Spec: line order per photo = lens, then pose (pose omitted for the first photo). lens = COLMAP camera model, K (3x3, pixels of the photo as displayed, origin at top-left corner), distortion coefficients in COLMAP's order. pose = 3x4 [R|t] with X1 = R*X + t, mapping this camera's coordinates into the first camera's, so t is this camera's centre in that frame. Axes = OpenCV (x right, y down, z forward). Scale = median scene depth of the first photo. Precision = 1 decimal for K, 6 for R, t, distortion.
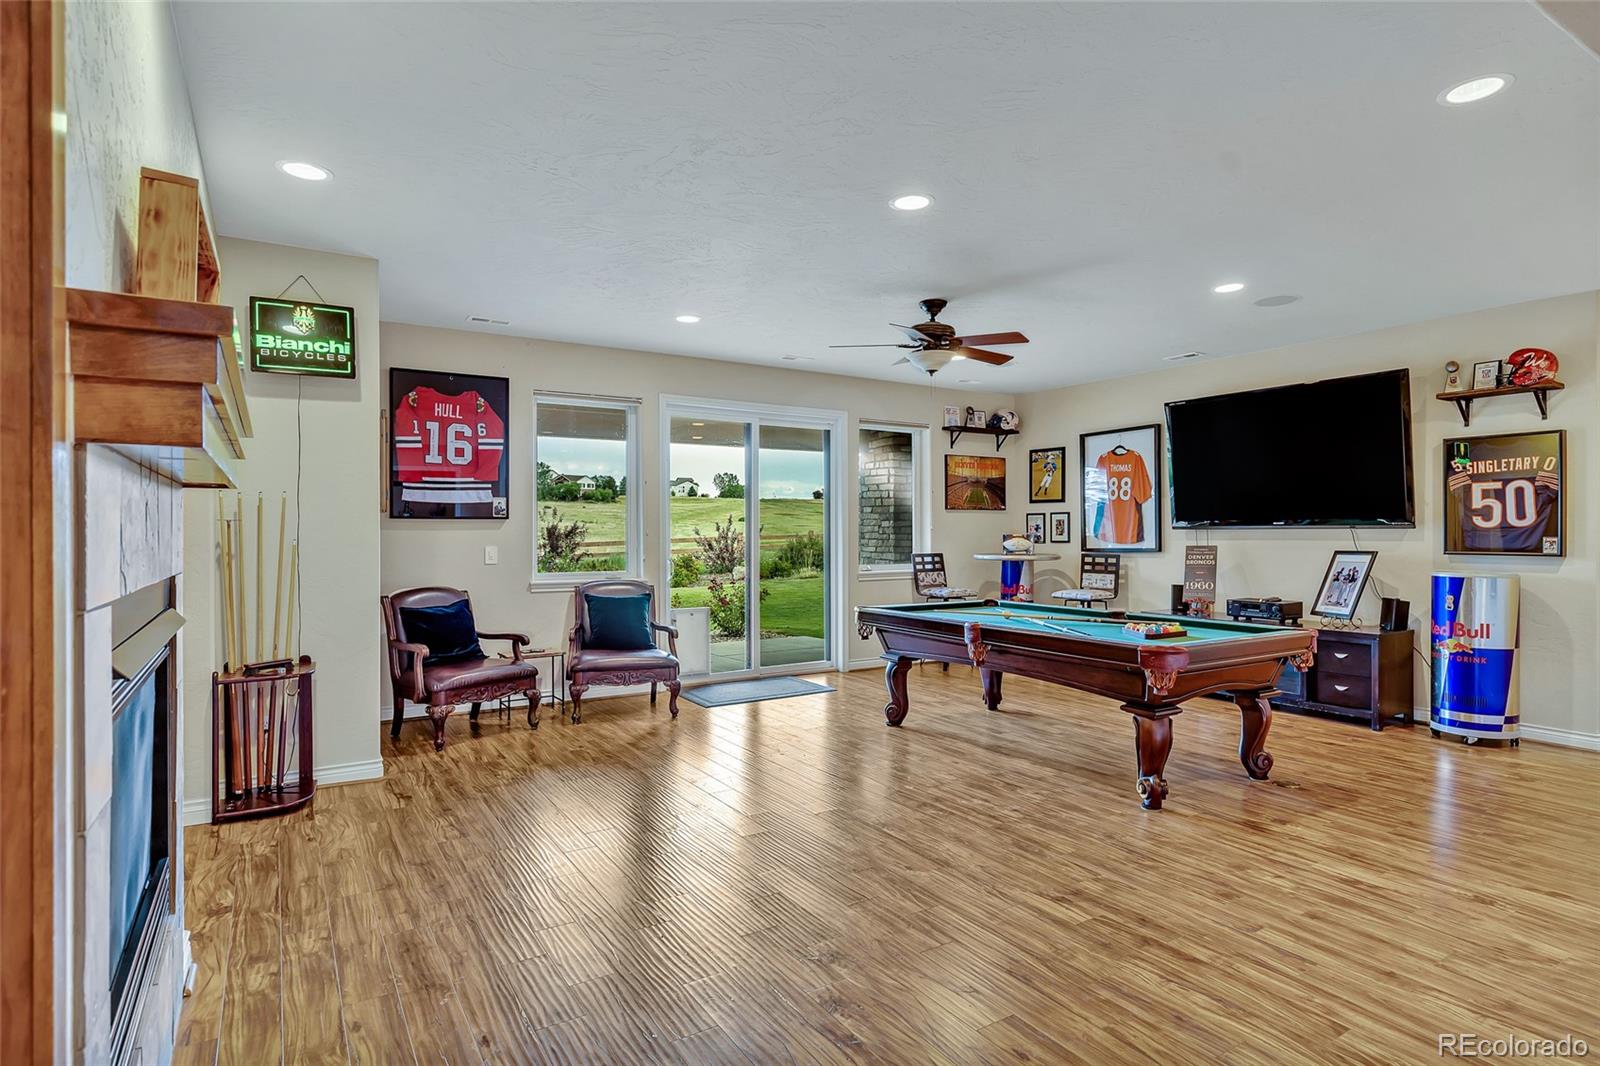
lens RADIAL K [[918.3, 0, 800.6], [0, 918.3, 536.4], [0, 0, 1]] dist [0.001980, 0.000190]
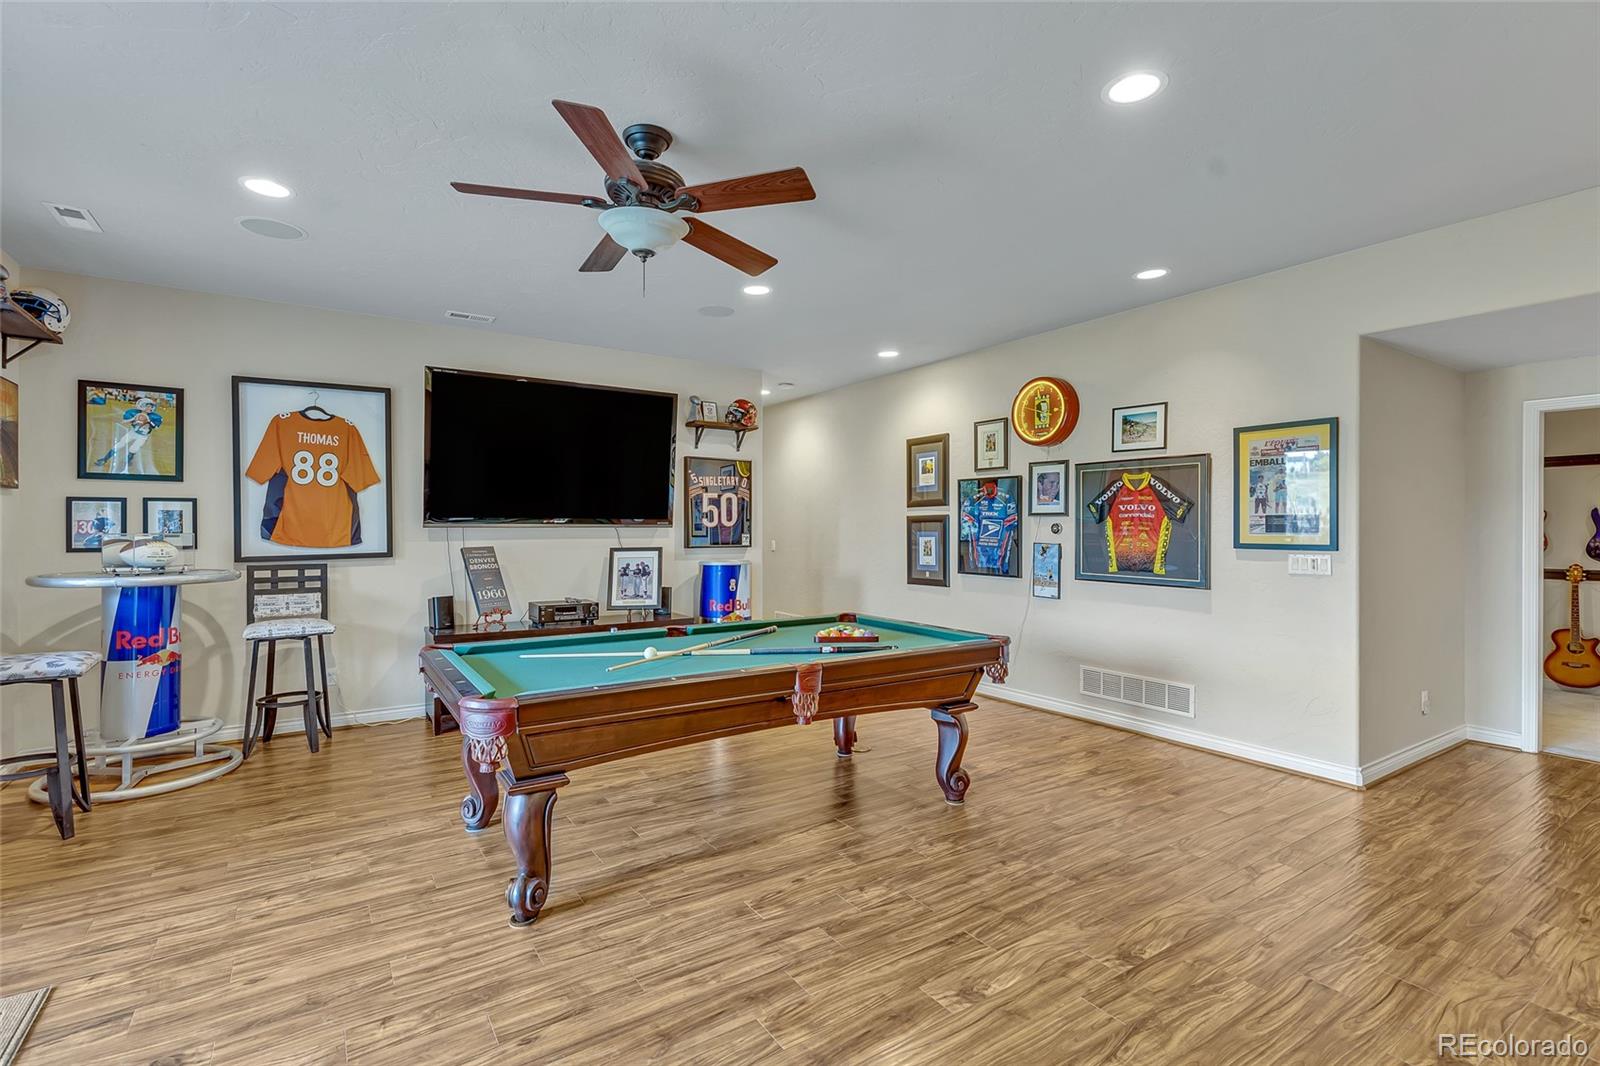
lens RADIAL K [[747.6, 0, 798.3], [0, 747.6, 538.1], [0, 0, 1]] dist [0.006704, 0.000432]
pose [[-0.058196, -0.014369, 0.998202, -0.330233], [0.004464, 0.999883, 0.014653, -0.008610], [-0.998295, 0.005309, -0.058125, 0.922062]]
